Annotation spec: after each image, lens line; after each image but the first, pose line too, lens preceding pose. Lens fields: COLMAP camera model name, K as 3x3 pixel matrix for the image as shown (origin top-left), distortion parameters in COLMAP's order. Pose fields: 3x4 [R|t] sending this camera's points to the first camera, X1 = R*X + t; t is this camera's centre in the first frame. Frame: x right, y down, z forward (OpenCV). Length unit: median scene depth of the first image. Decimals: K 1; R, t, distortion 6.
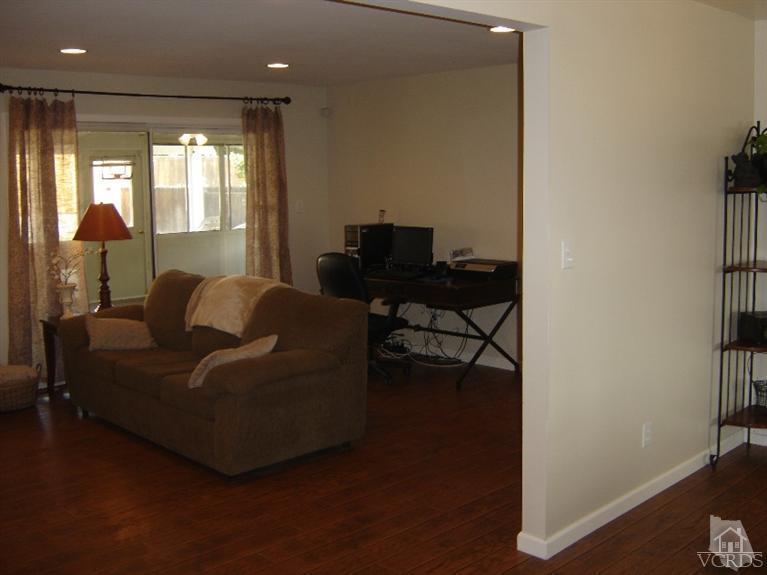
lens RADIAL K [[858.2, 0, 383.1], [0, 858.2, 285.3], [0, 0, 1]] dist [-0.150774, 0.000000]
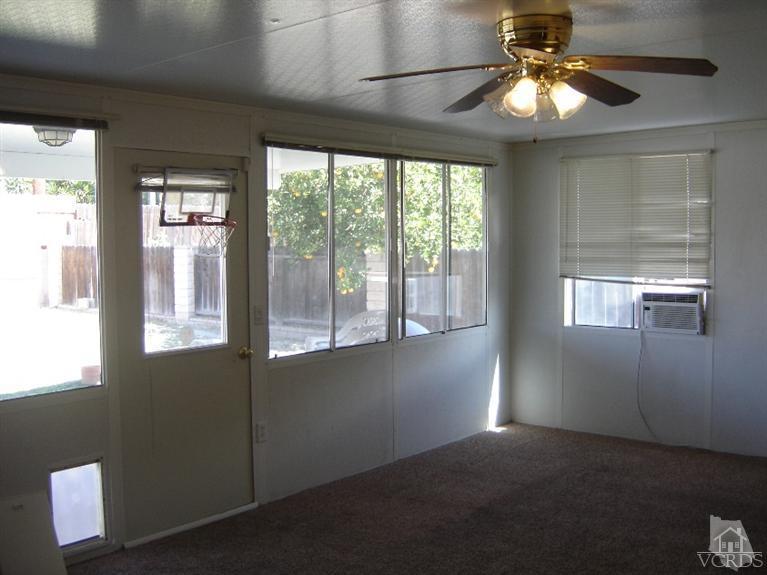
lens RADIAL K [[858.2, 0, 383.4], [0, 858.2, 286.6], [0, 0, 1]] dist [-0.150774, 0.000000]
pose [[0.994075, -0.002488, 0.108671, -0.464234], [0.009759, 0.997744, -0.066426, -0.119633], [-0.108260, 0.067093, 0.991856, 1.020381]]
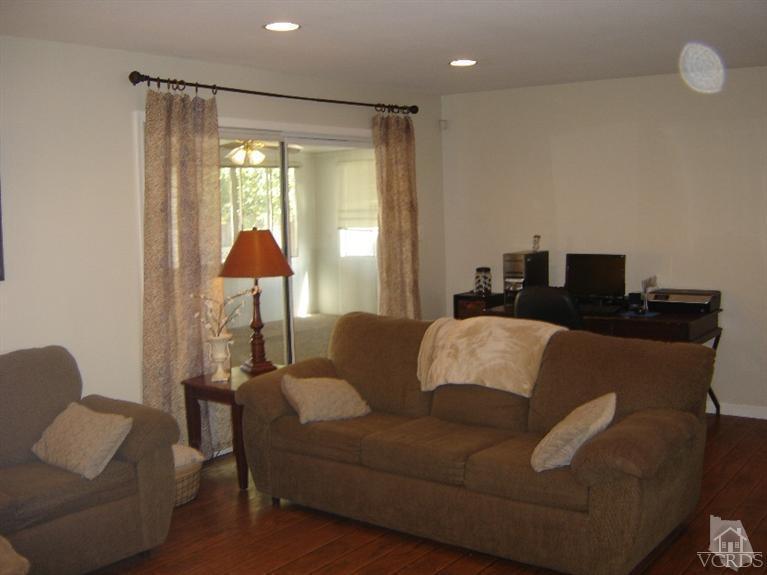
lens RADIAL K [[858.2, 0, 384.2], [0, 858.2, 287.1], [0, 0, 1]] dist [-0.150774, 0.000000]
pose [[0.987949, -0.025136, 0.152723, -0.333117], [0.029894, 0.999134, -0.028936, -0.017169], [-0.151863, 0.033153, 0.987845, 0.192947]]
